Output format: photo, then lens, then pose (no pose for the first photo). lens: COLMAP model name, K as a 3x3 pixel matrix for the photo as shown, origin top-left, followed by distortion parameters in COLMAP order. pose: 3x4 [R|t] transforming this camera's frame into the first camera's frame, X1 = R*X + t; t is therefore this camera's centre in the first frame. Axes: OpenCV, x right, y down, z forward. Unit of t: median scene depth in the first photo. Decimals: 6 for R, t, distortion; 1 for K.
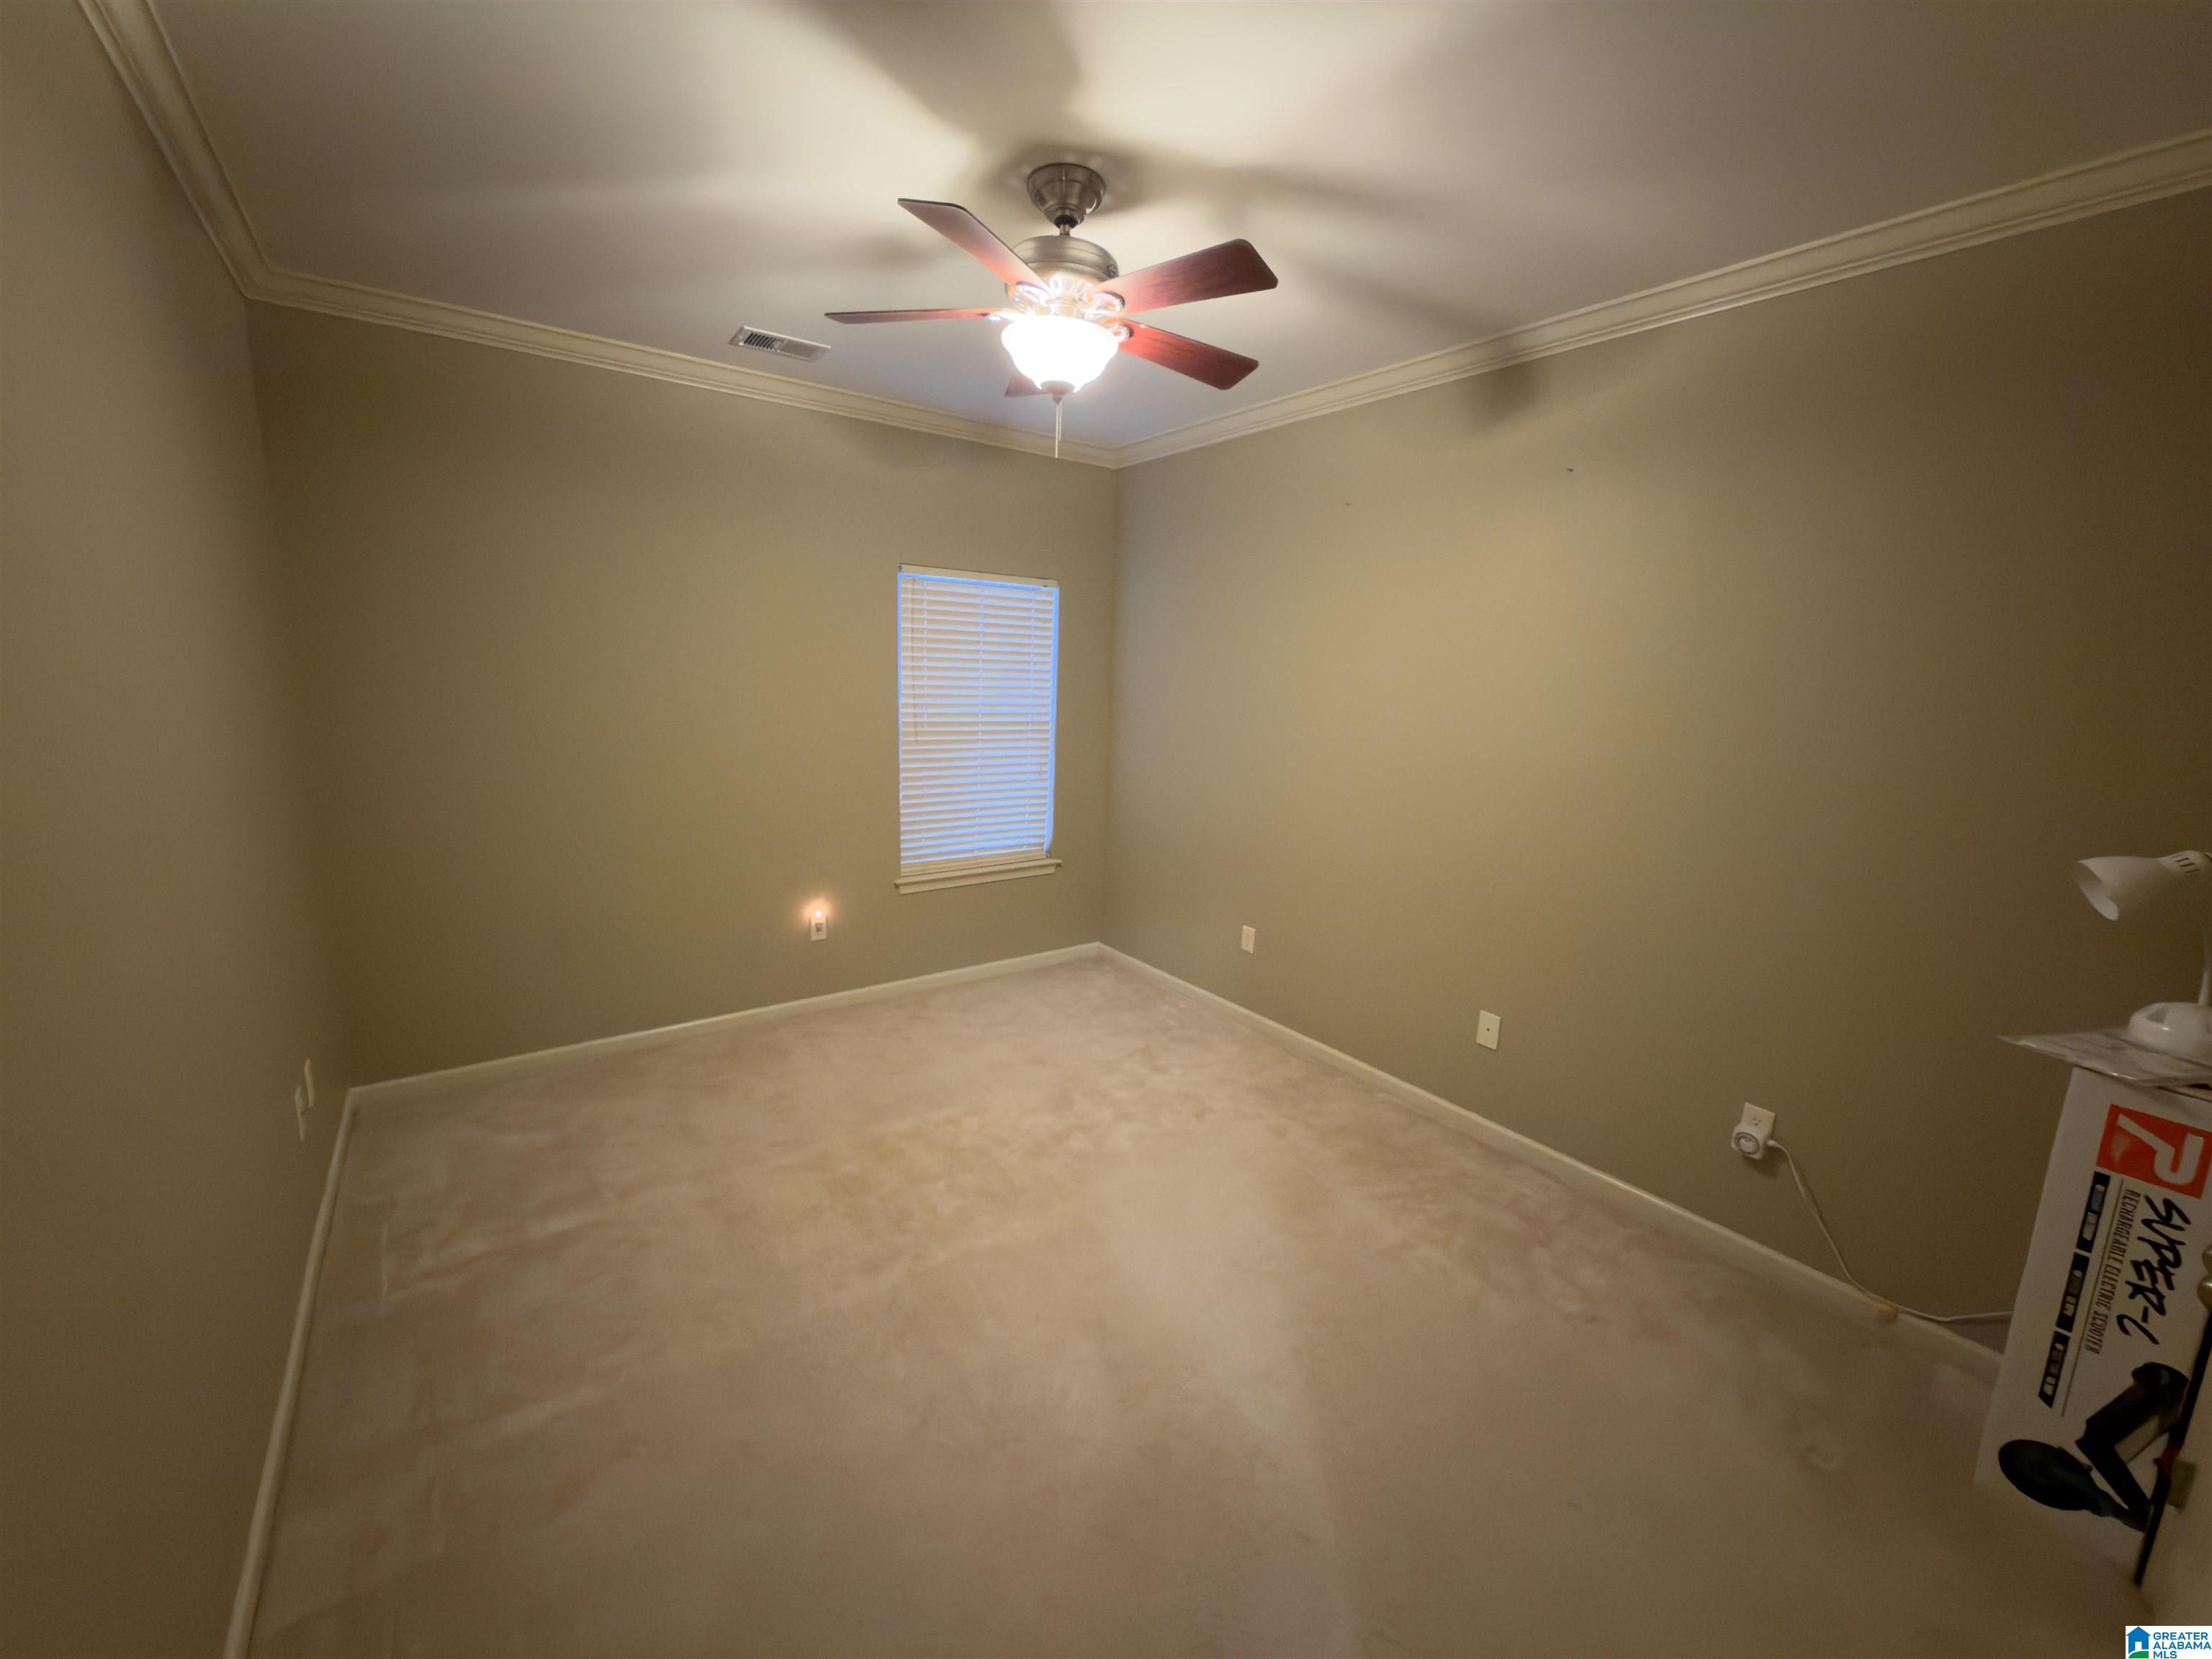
lens RADIAL K [[881.9, 0, 1112.9], [0, 881.9, 824.1], [0, 0, 1]] dist [-0.000192, 0.000166]
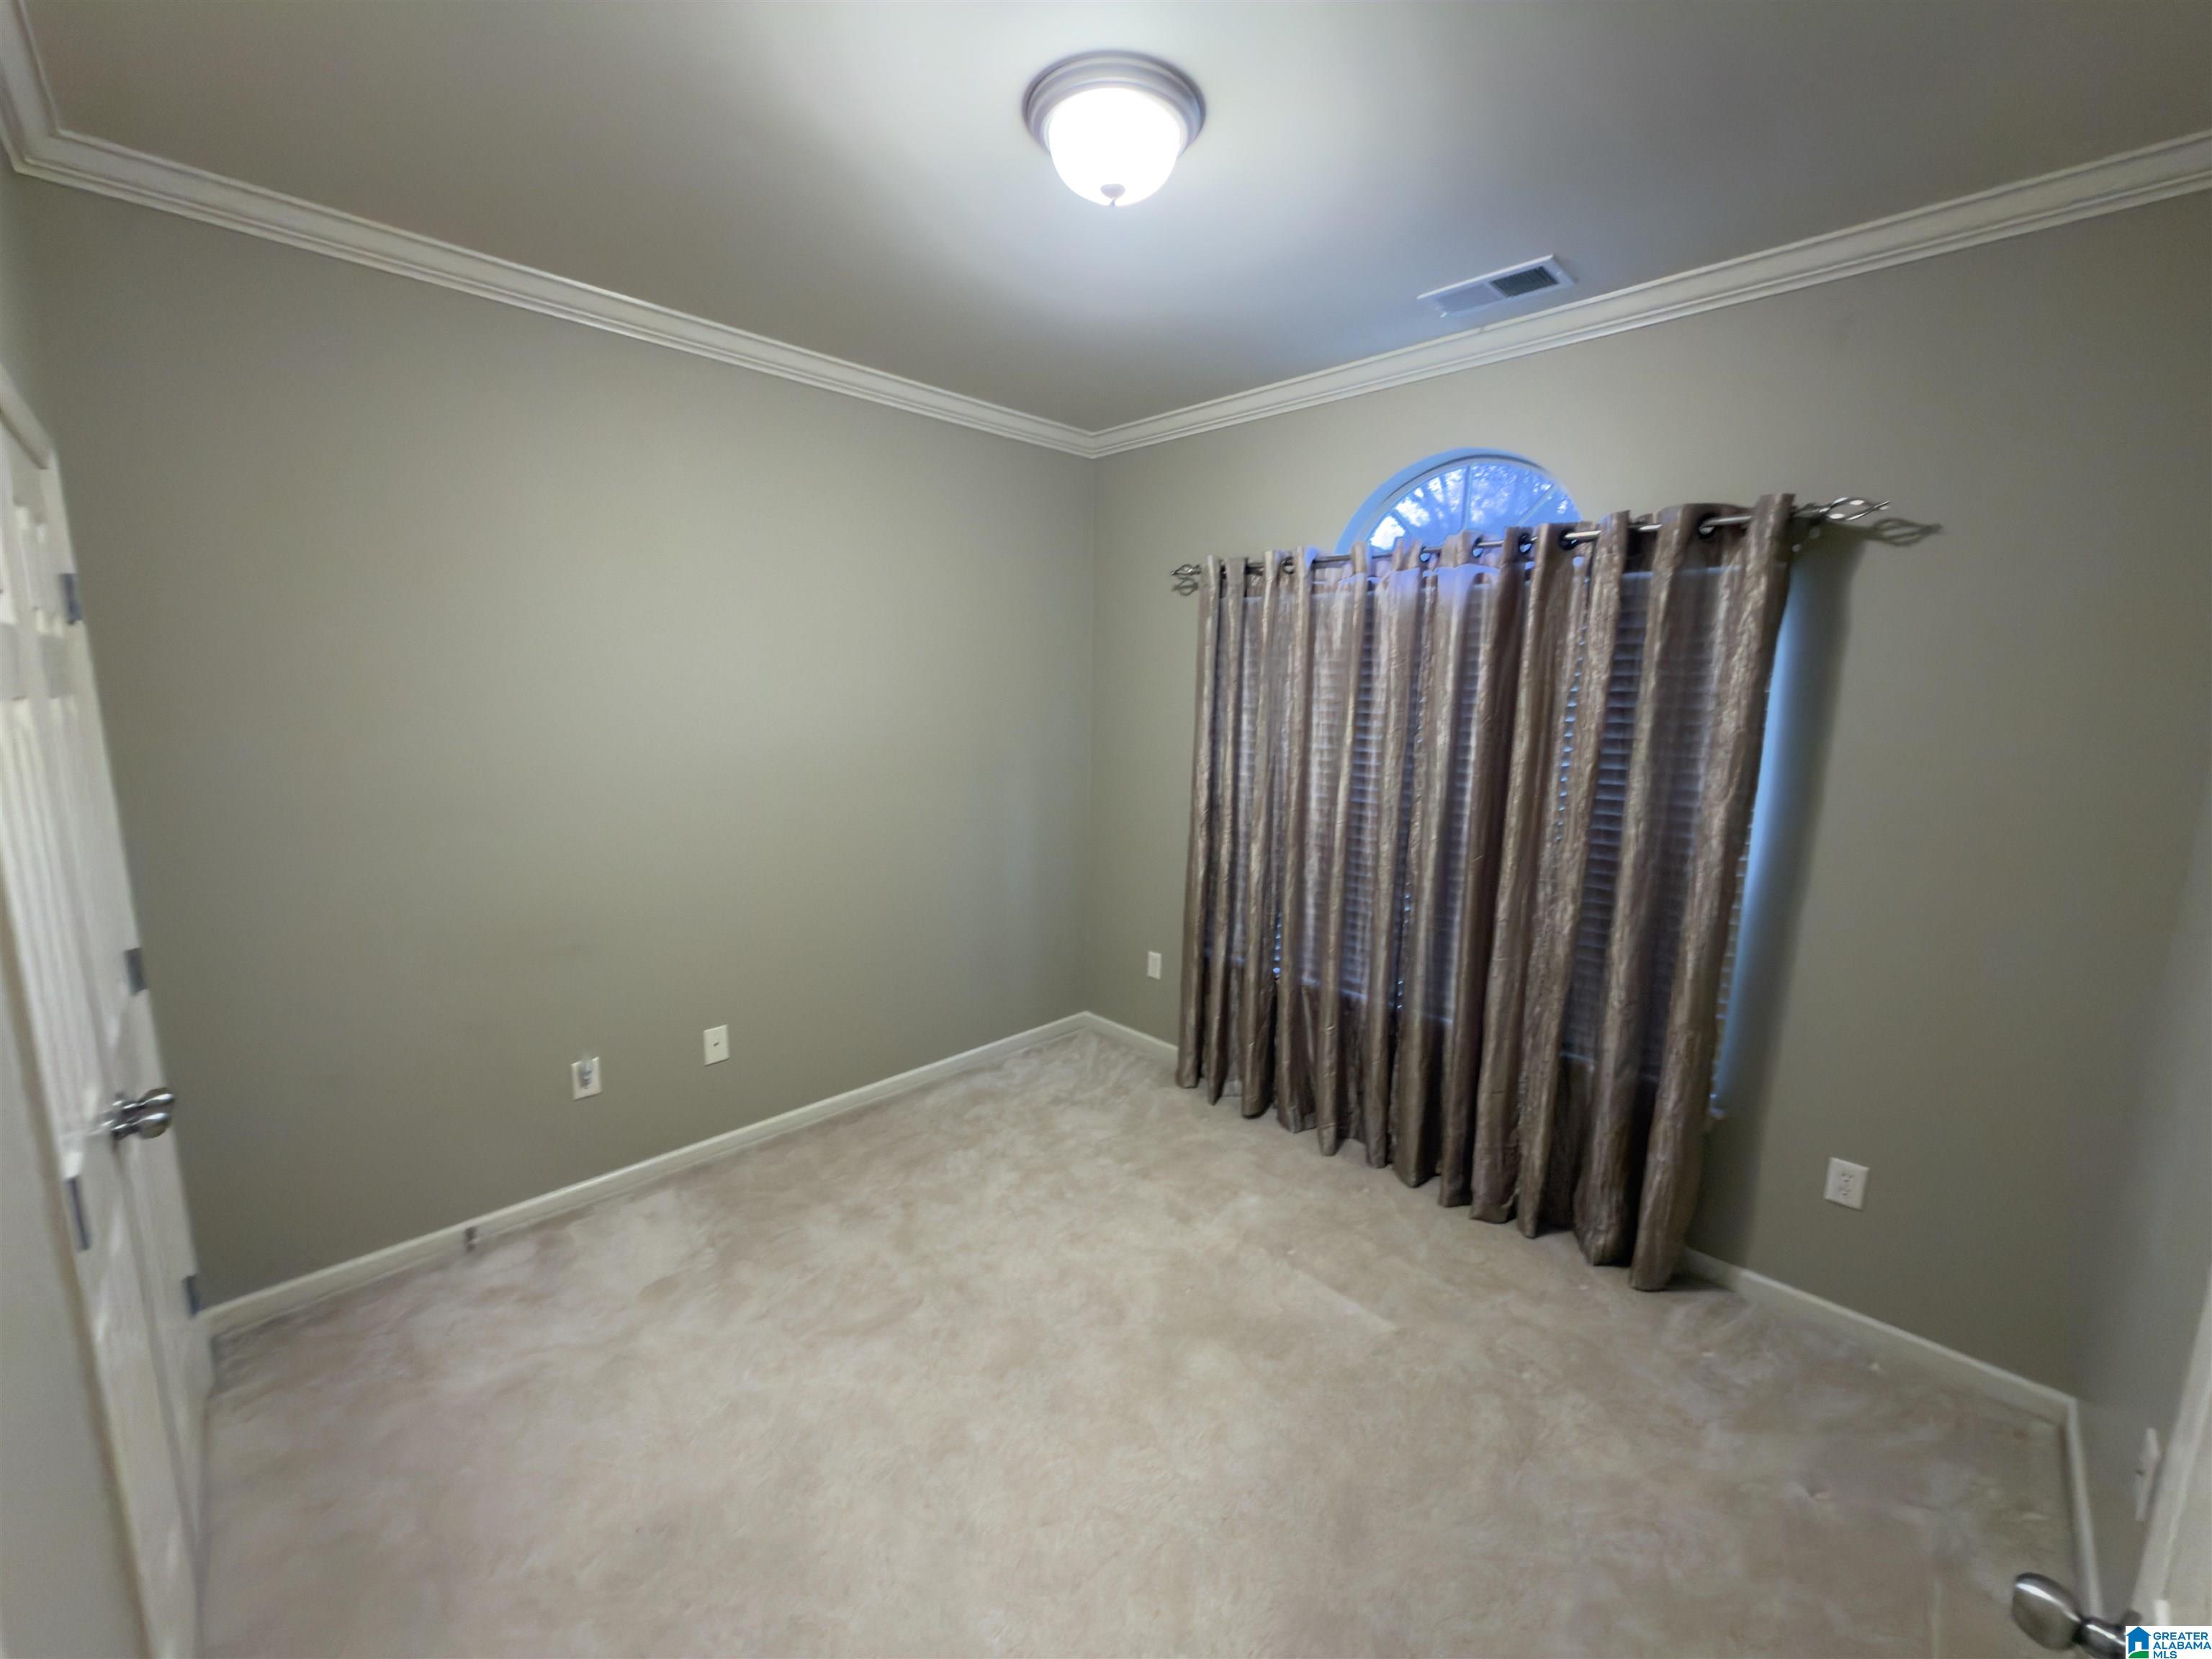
lens RADIAL K [[881.9, 0, 1094.8], [0, 881.9, 827.4], [0, 0, 1]] dist [-0.000192, 0.000166]
pose [[0.990921, -0.035001, 0.129810, -0.114602], [0.037325, 0.999183, -0.015511, -0.030979], [-0.129161, 0.020215, 0.991418, 0.150122]]
